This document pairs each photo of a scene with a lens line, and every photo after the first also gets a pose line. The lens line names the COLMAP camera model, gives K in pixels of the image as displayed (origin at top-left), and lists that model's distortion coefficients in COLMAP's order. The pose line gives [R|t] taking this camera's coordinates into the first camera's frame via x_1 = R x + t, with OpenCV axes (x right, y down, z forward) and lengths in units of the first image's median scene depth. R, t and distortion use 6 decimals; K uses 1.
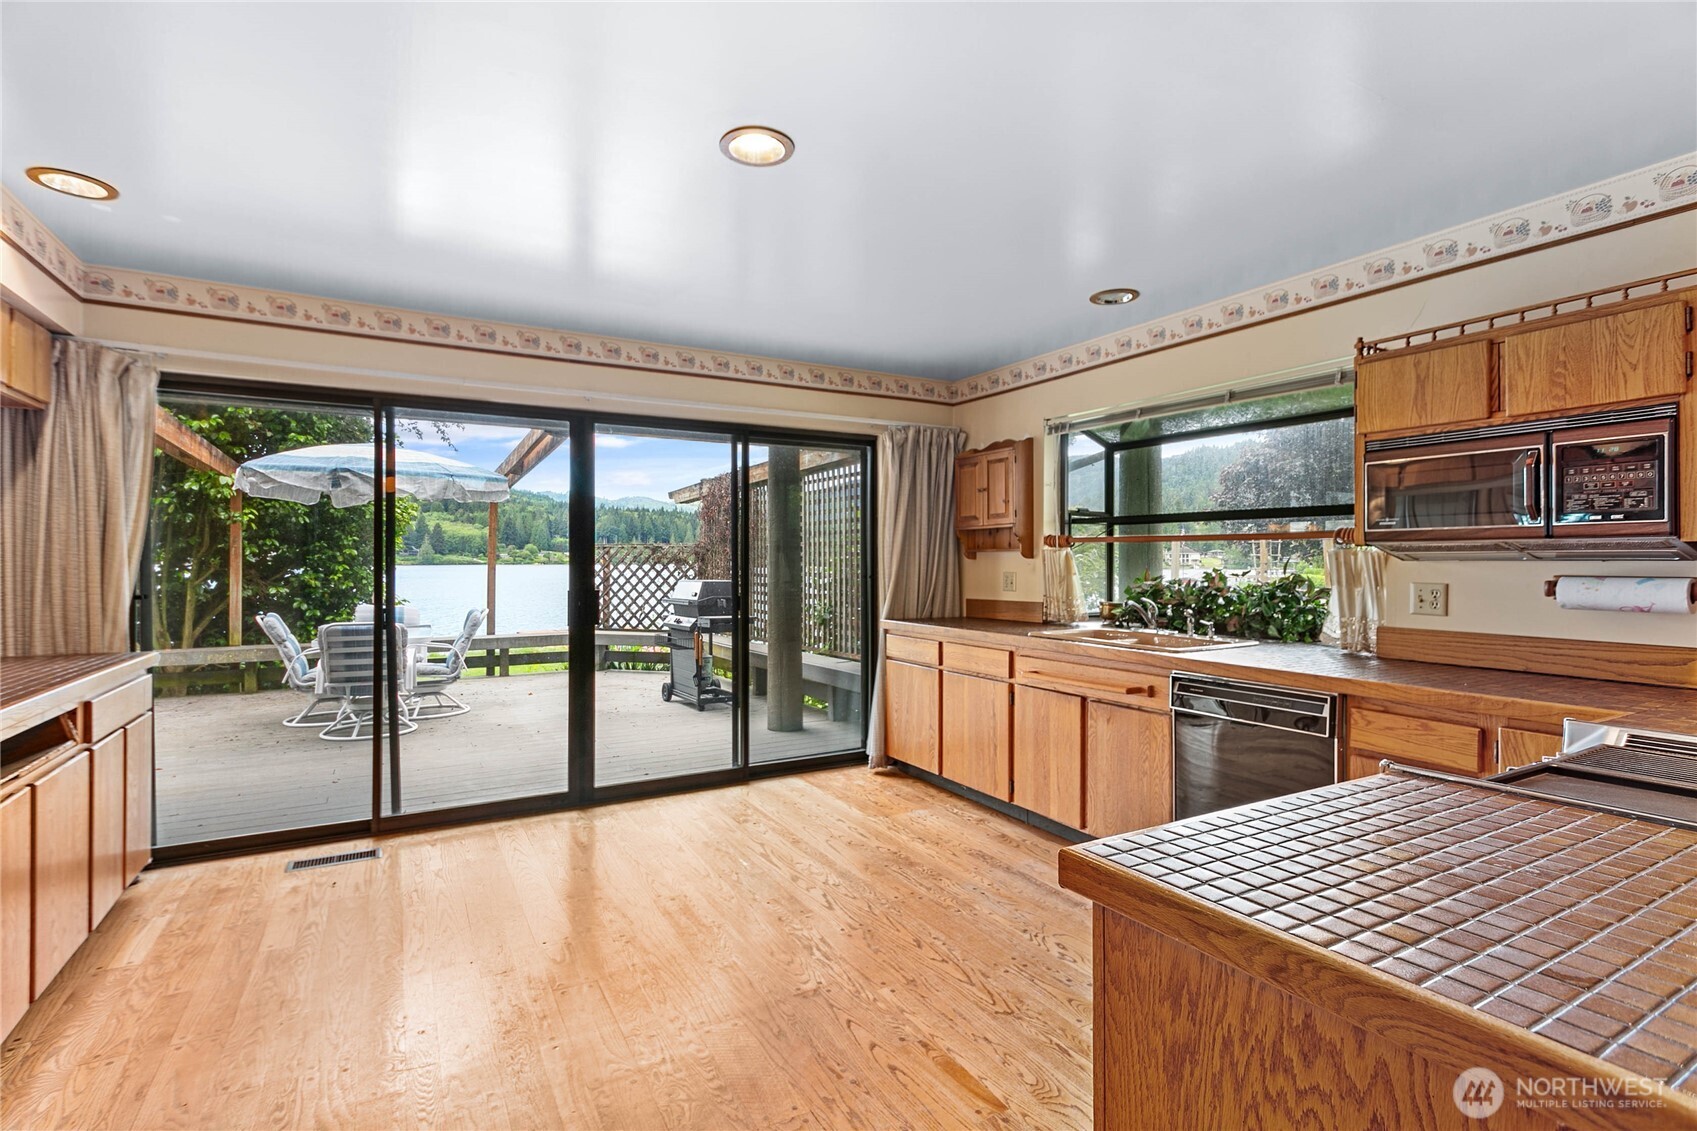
lens RADIAL K [[807.1, 0, 845.2], [0, 807.1, 562.2], [0, 0, 1]] dist [0.003516, 0.000676]
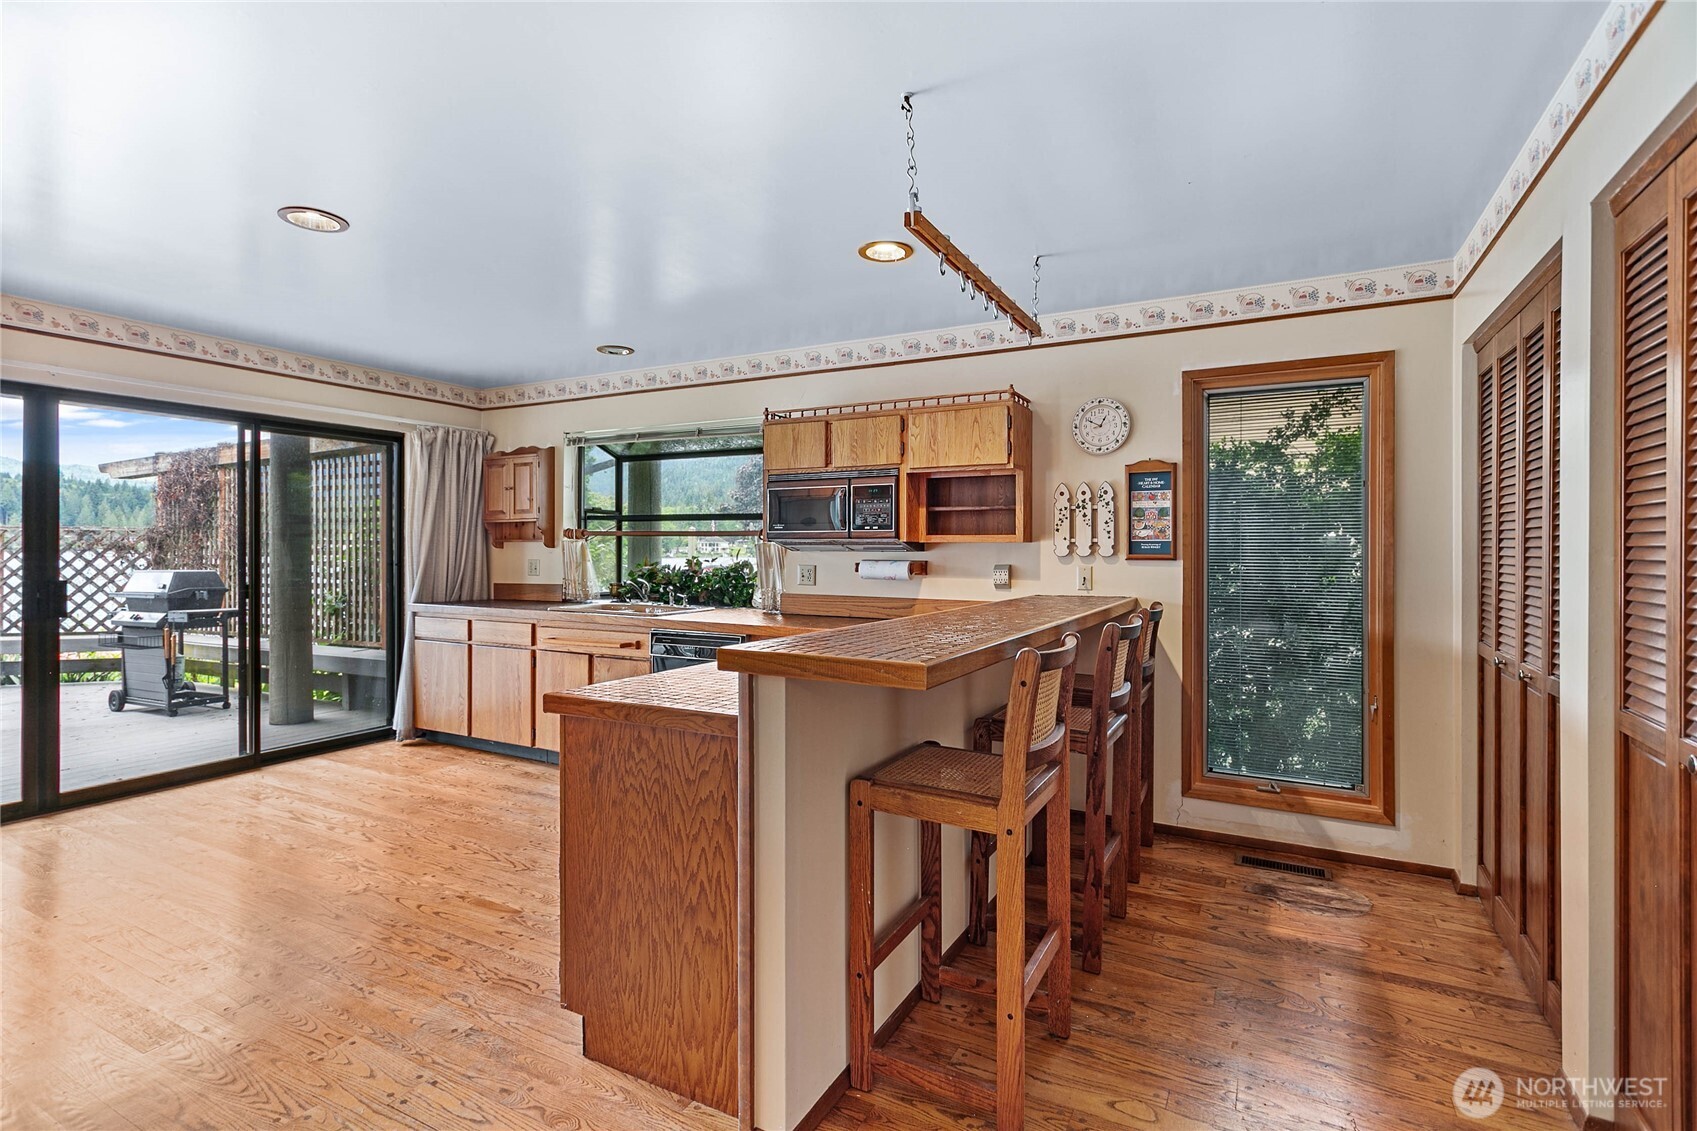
lens RADIAL K [[806.3, 0, 849.2], [0, 806.3, 555.0], [0, 0, 1]] dist [0.000821, 0.001024]
pose [[0.845406, -0.000219, 0.534125, -0.038750], [-0.002865, 0.999984, 0.004945, -0.001469], [-0.534117, -0.005711, 0.845391, -0.260085]]
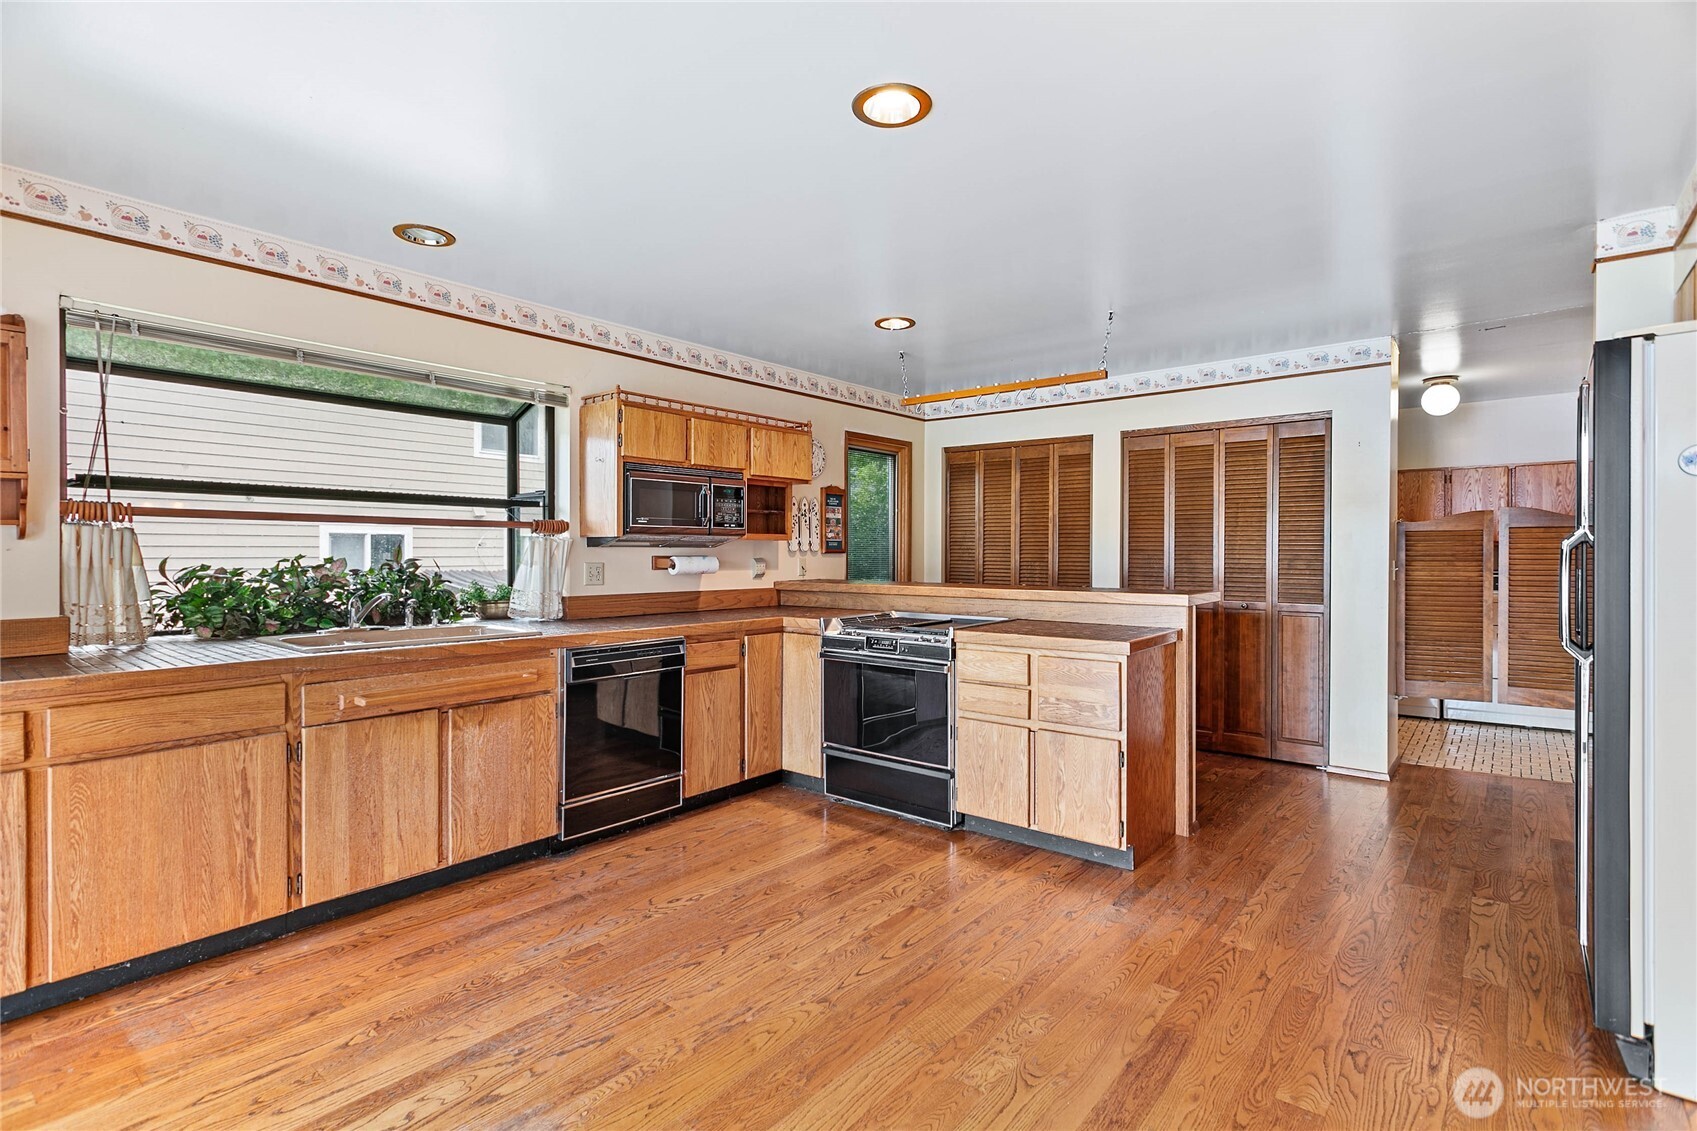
lens RADIAL K [[806.3, 0, 849.2], [0, 806.3, 555.0], [0, 0, 1]] dist [0.000821, 0.001024]
pose [[-0.359307, -0.004671, 0.933208, -0.504658], [0.000124, 0.999987, 0.005053, 0.003631], [-0.933219, 0.001931, -0.359302, 0.715023]]
